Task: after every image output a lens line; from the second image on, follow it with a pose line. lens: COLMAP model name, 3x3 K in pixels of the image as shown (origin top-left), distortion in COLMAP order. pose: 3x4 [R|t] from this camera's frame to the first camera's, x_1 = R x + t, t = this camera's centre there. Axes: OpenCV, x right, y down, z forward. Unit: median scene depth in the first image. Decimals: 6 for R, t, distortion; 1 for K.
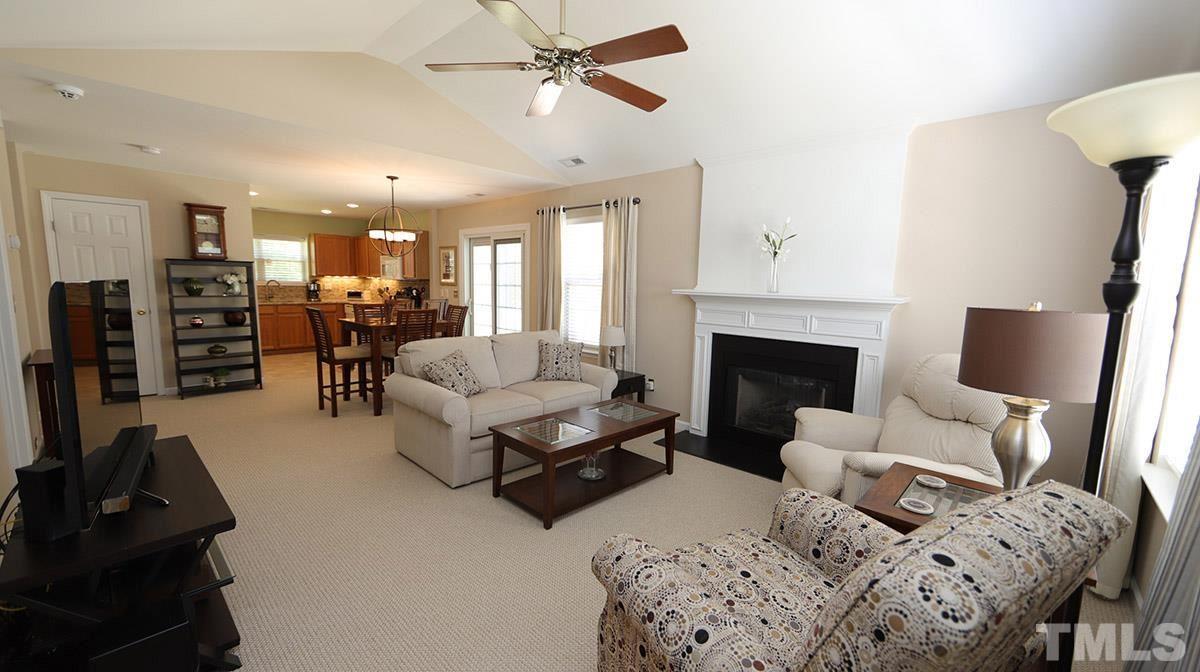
lens RADIAL K [[469.2, 0, 605.8], [0, 469.2, 338.3], [0, 0, 1]] dist [0.000581, 0.000527]
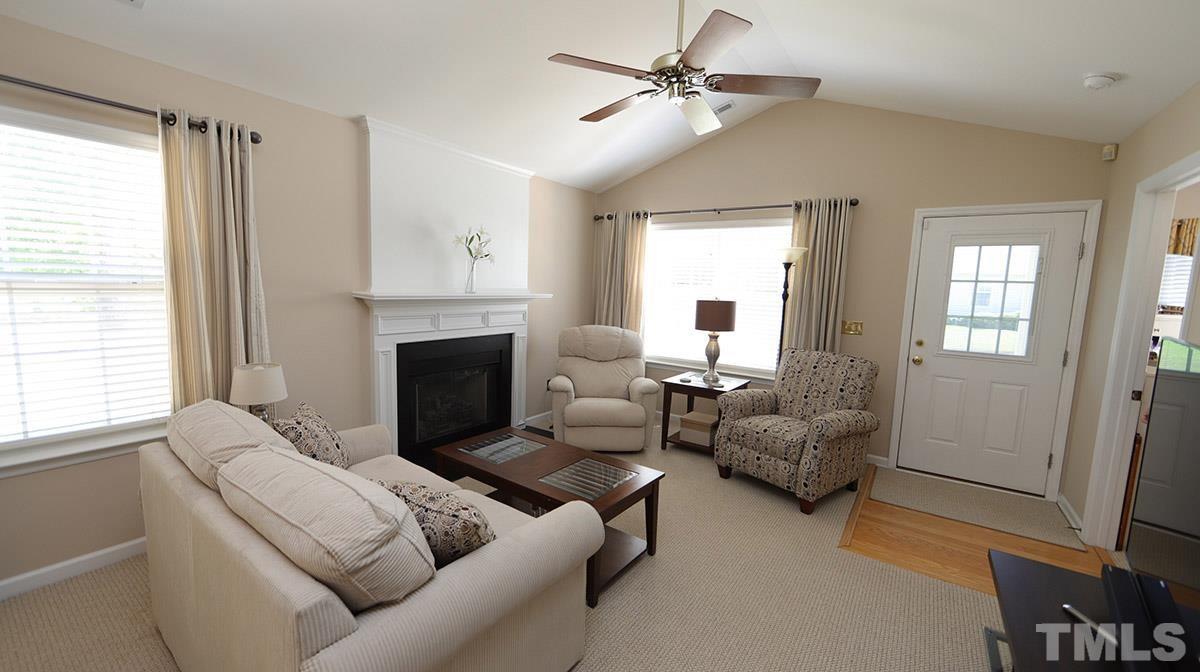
lens RADIAL K [[469.2, 0, 605.8], [0, 469.2, 338.3], [0, 0, 1]] dist [0.000581, 0.000527]
pose [[-0.147133, -0.144583, 0.978493, -0.485566], [0.083369, 0.983926, 0.157922, -0.092523], [-0.985597, 0.104811, -0.132714, 0.570367]]
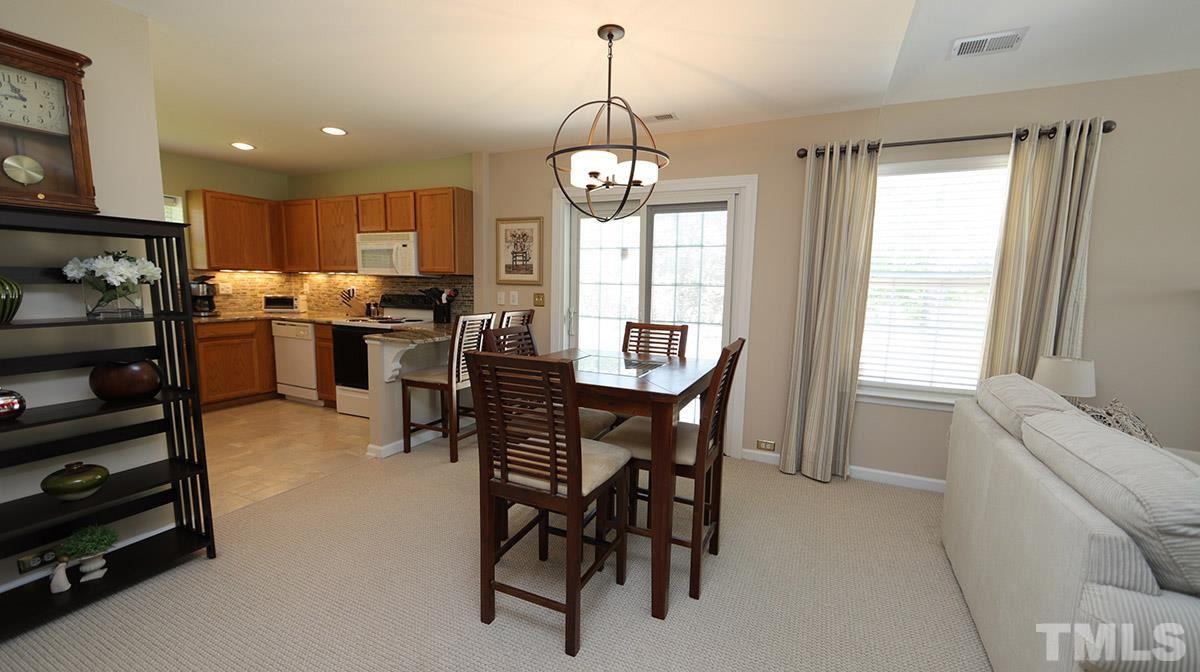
lens RADIAL K [[469.2, 0, 605.8], [0, 469.2, 338.3], [0, 0, 1]] dist [0.000581, 0.000527]
pose [[0.951165, -0.040598, 0.306002, -0.553680], [0.039718, 0.999169, 0.009106, -0.064240], [-0.306117, 0.003493, 0.951987, 0.549972]]
